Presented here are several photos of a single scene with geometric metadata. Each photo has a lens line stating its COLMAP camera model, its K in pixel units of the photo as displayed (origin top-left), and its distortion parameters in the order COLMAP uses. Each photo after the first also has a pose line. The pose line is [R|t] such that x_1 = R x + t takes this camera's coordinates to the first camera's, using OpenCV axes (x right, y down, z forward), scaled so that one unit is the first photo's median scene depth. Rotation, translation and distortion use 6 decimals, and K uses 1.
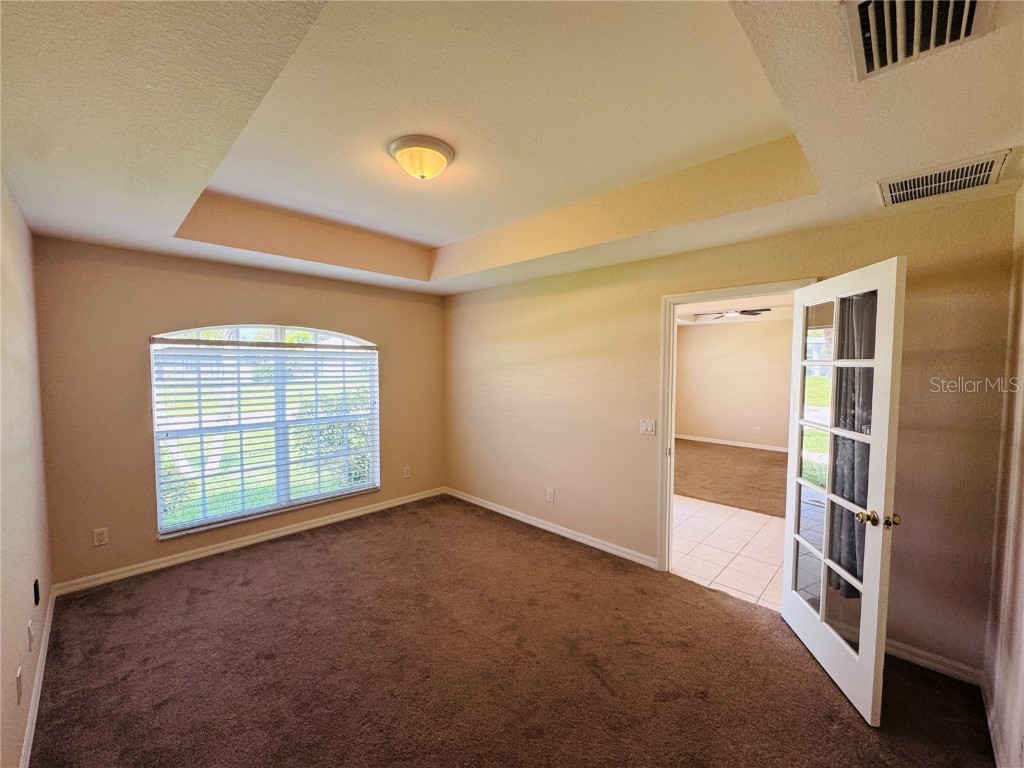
lens RADIAL K [[409.7, 0, 513.3], [0, 409.7, 386.1], [0, 0, 1]] dist [-0.002904, -0.000563]
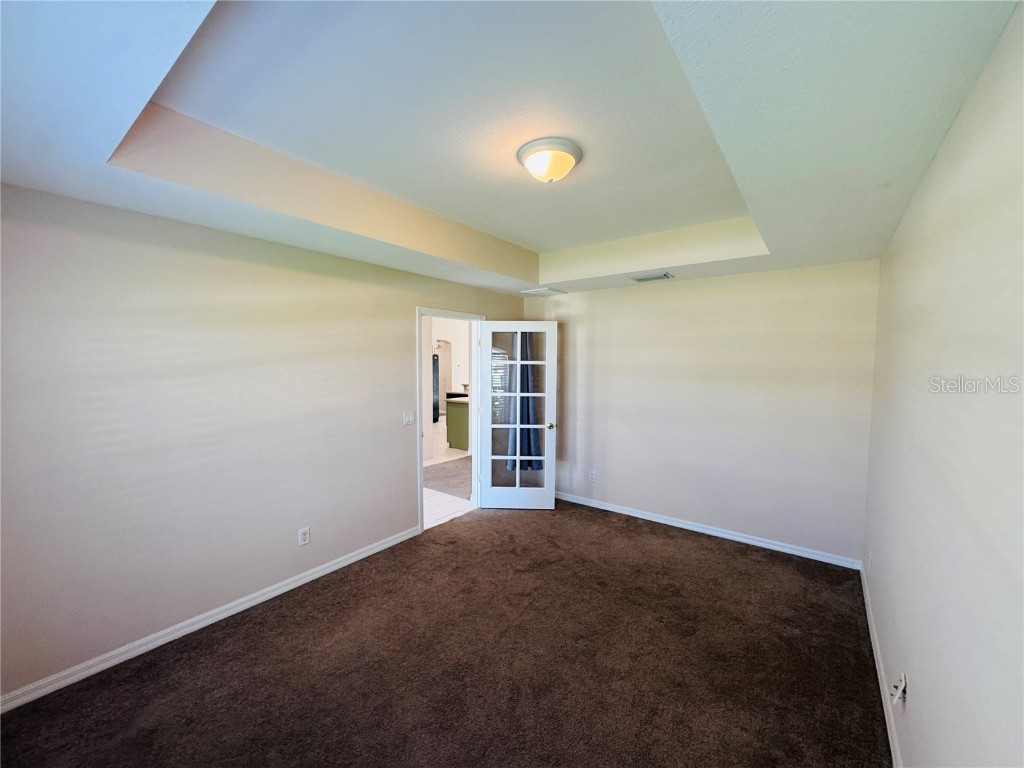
lens RADIAL K [[409.7, 0, 514.3], [0, 409.7, 382.9], [0, 0, 1]] dist [-0.002904, -0.000563]
pose [[-0.126920, -0.055664, 0.990350, -0.626121], [0.051328, 0.996718, 0.062600, -0.040242], [-0.990584, 0.058778, -0.123646, 0.623048]]
